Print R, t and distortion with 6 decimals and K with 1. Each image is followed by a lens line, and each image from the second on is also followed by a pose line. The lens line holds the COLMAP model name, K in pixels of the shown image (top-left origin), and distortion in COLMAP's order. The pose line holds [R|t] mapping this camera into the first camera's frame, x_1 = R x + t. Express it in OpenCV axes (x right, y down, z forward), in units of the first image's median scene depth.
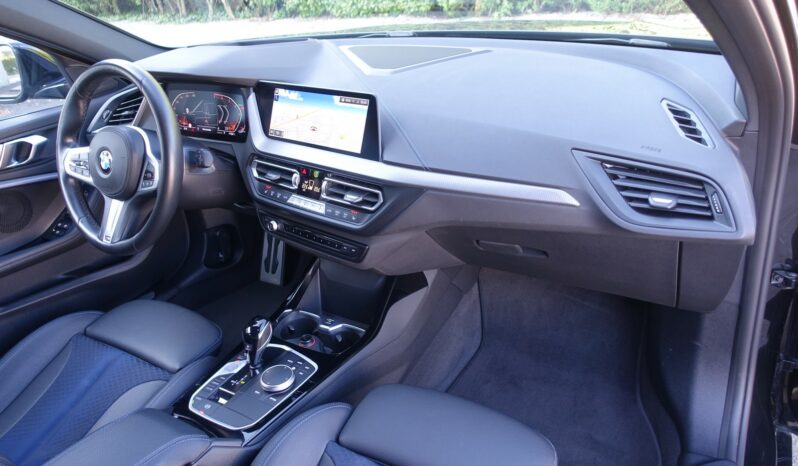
lens RADIAL K [[539.4, 0, 406.1], [0, 539.4, 234.9], [0, 0, 1]] dist [0.011523, -0.010195]
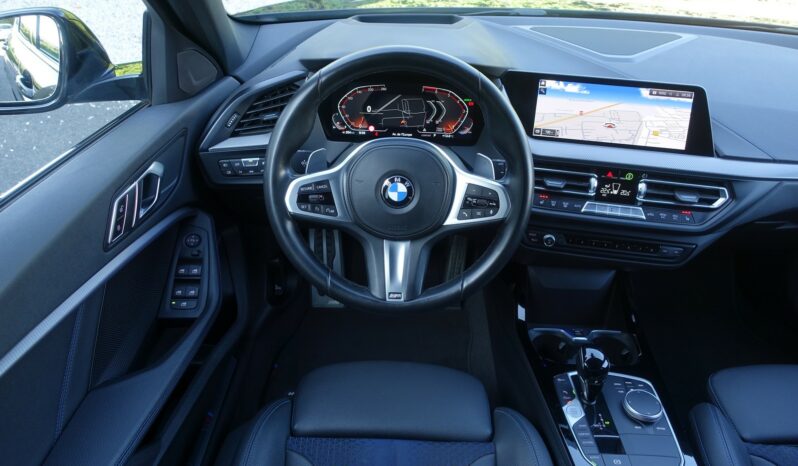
lens RADIAL K [[539.4, 0, 420.1], [0, 539.4, 231.5], [0, 0, 1]] dist [0.011523, -0.010195]
pose [[0.869506, -0.155497, 0.468806, -0.905932], [0.130926, 0.987759, 0.084795, -0.143313], [-0.476253, -0.012351, 0.879221, 0.370207]]
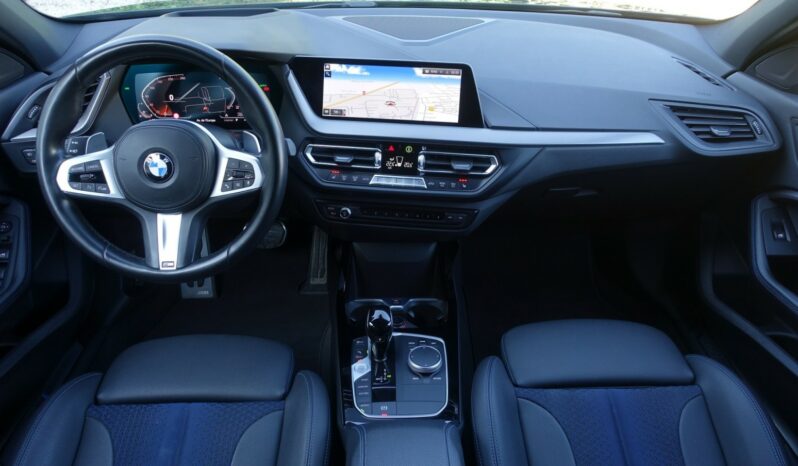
lens RADIAL K [[539.4, 0, 404.2], [0, 539.4, 229.8], [0, 0, 1]] dist [0.011523, -0.010195]
pose [[0.850891, -0.189125, 0.490119, -0.678153], [0.174063, 0.981747, 0.076643, -0.045490], [-0.495668, 0.020096, 0.868280, 0.158194]]
